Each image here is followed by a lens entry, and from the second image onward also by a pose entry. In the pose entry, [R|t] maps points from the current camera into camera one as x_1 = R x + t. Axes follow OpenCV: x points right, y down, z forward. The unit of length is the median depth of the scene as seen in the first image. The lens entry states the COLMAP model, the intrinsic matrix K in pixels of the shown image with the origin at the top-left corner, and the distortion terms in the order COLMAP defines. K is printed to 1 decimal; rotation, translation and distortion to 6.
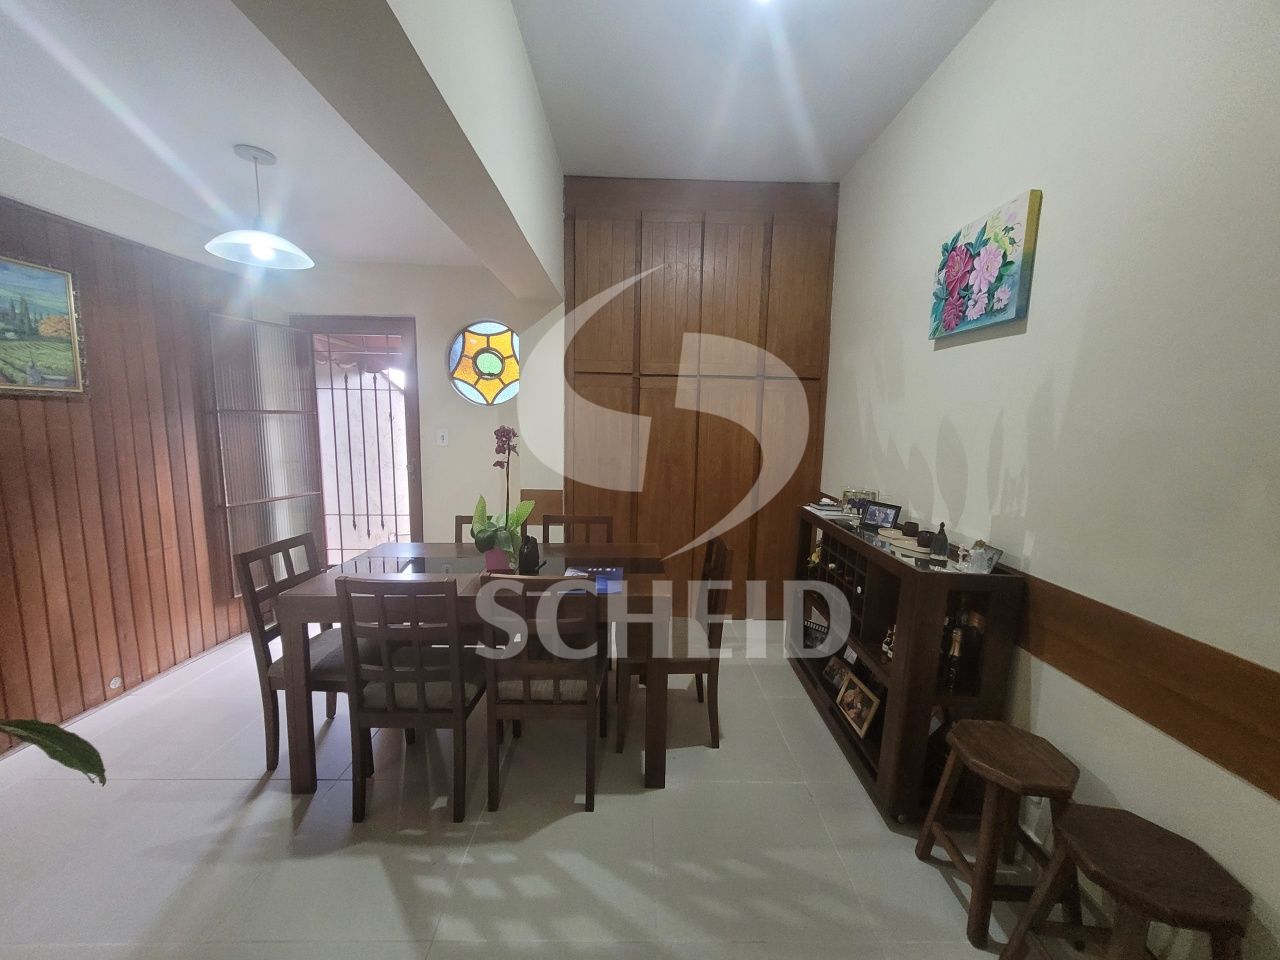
lens RADIAL K [[504.0, 0, 640.0], [0, 504.0, 480.0], [0, 0, 1]] dist [0.001102, 0.000063]
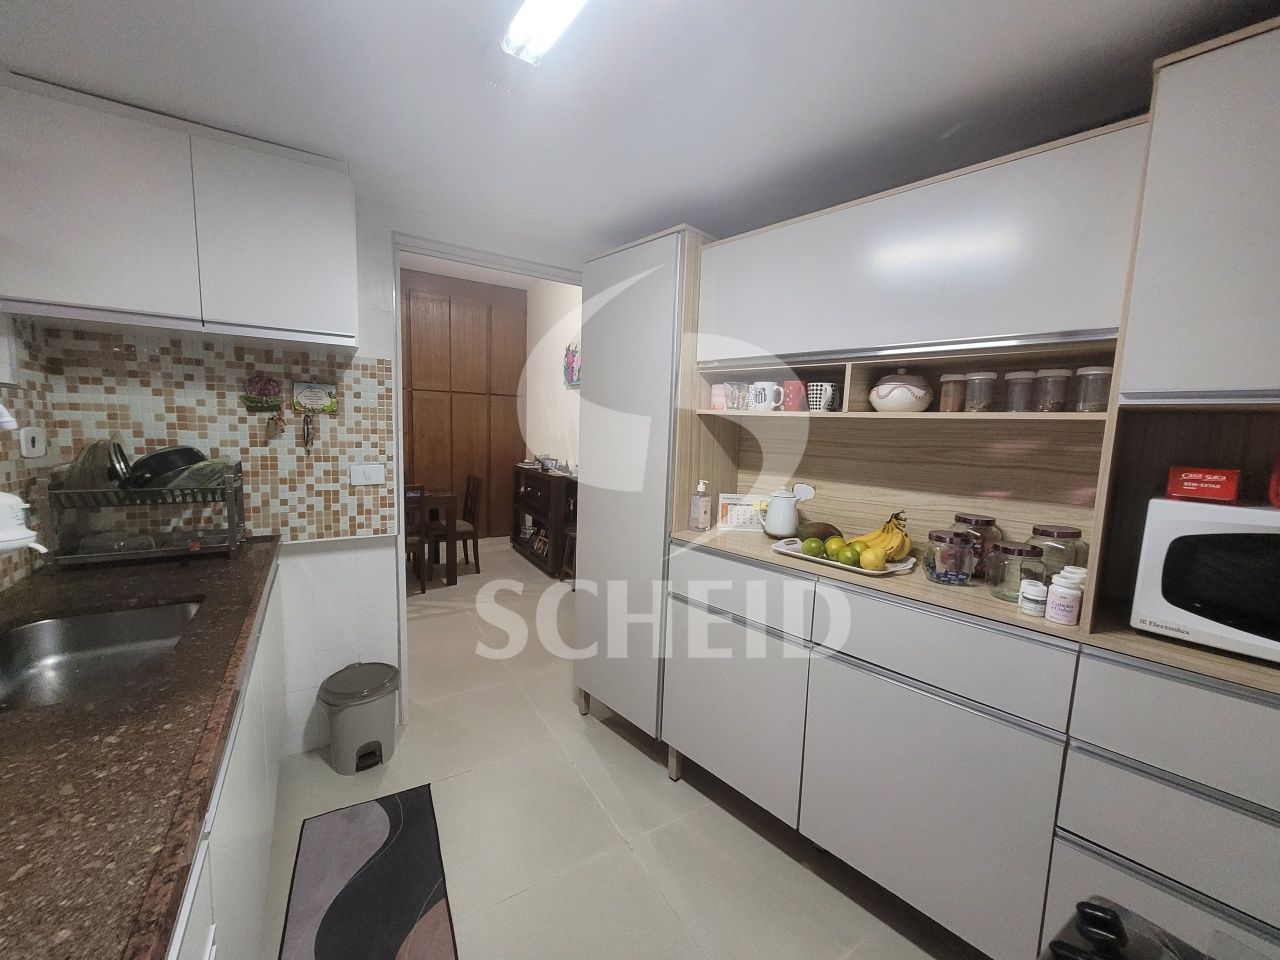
lens RADIAL K [[504.0, 0, 640.0], [0, 504.0, 480.0], [0, 0, 1]] dist [0.001102, 0.000063]
pose [[0.856689, -0.043906, 0.513961, -0.354252], [0.044356, 0.998951, 0.011402, 0.153468], [-0.513923, 0.013029, 0.857738, -1.223981]]
